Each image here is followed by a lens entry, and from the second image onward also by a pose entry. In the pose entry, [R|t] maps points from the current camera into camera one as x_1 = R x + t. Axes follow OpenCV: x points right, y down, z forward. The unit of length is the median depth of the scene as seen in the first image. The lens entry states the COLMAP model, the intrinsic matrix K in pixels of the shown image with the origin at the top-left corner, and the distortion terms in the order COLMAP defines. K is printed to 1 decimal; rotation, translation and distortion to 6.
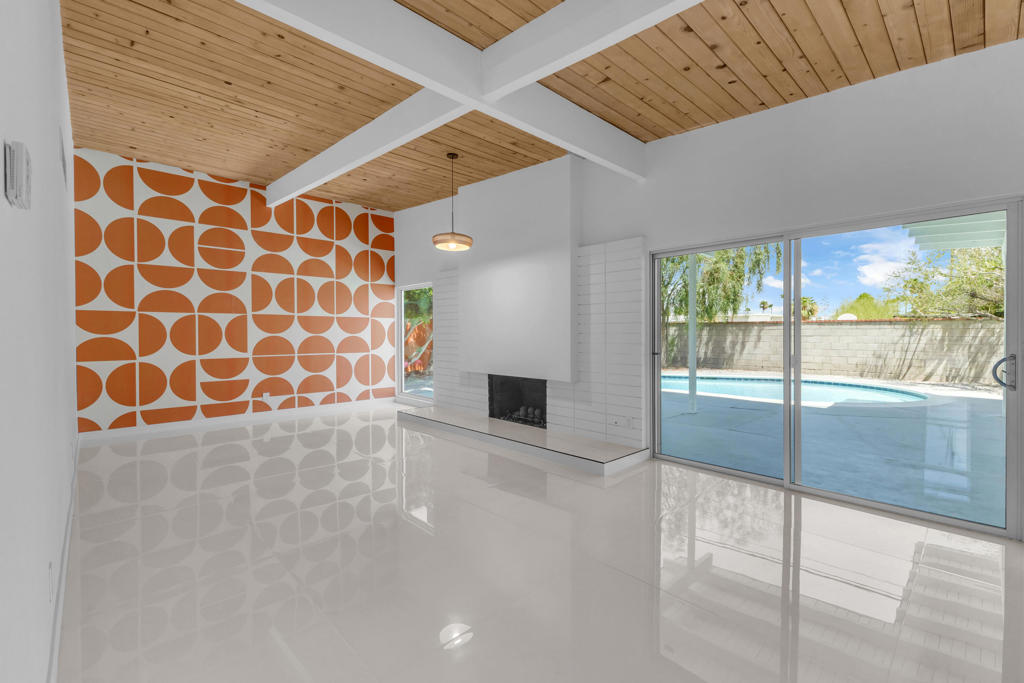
lens RADIAL K [[424.9, 0, 513.8], [0, 424.9, 335.2], [0, 0, 1]] dist [0.000606, 0.000154]
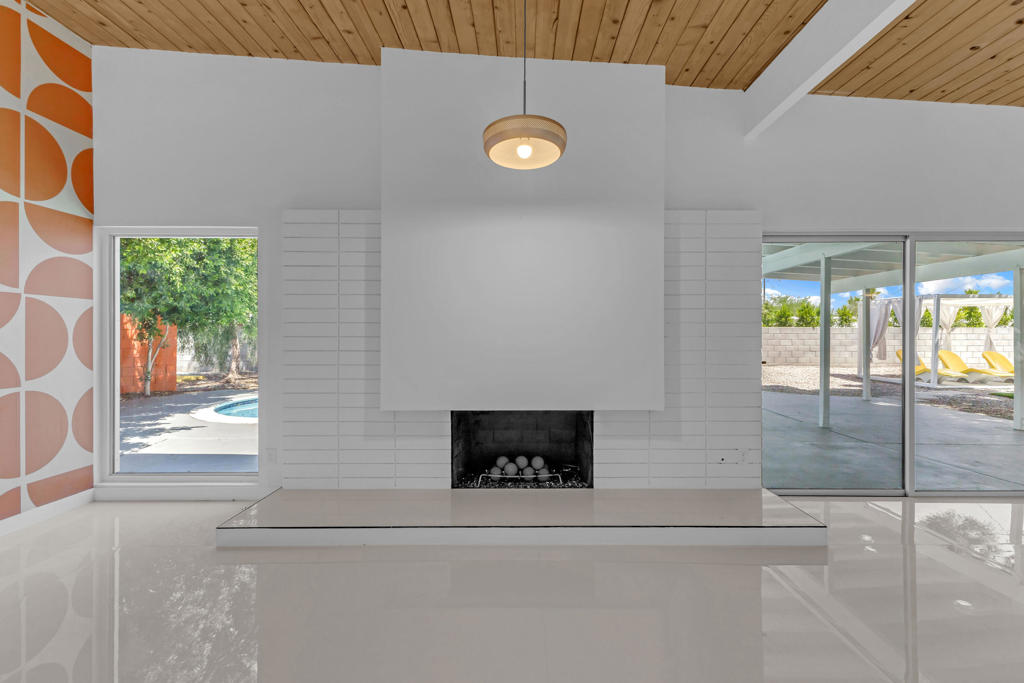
lens RADIAL K [[457.1, 0, 516.0], [0, 457.1, 334.8], [0, 0, 1]] dist [0.004080, 0.000239]
pose [[0.696393, 0.001942, 0.717658, -0.323504], [0.000883, 0.999993, -0.003563, -0.003332], [-0.717660, 0.003114, 0.696387, 0.400100]]
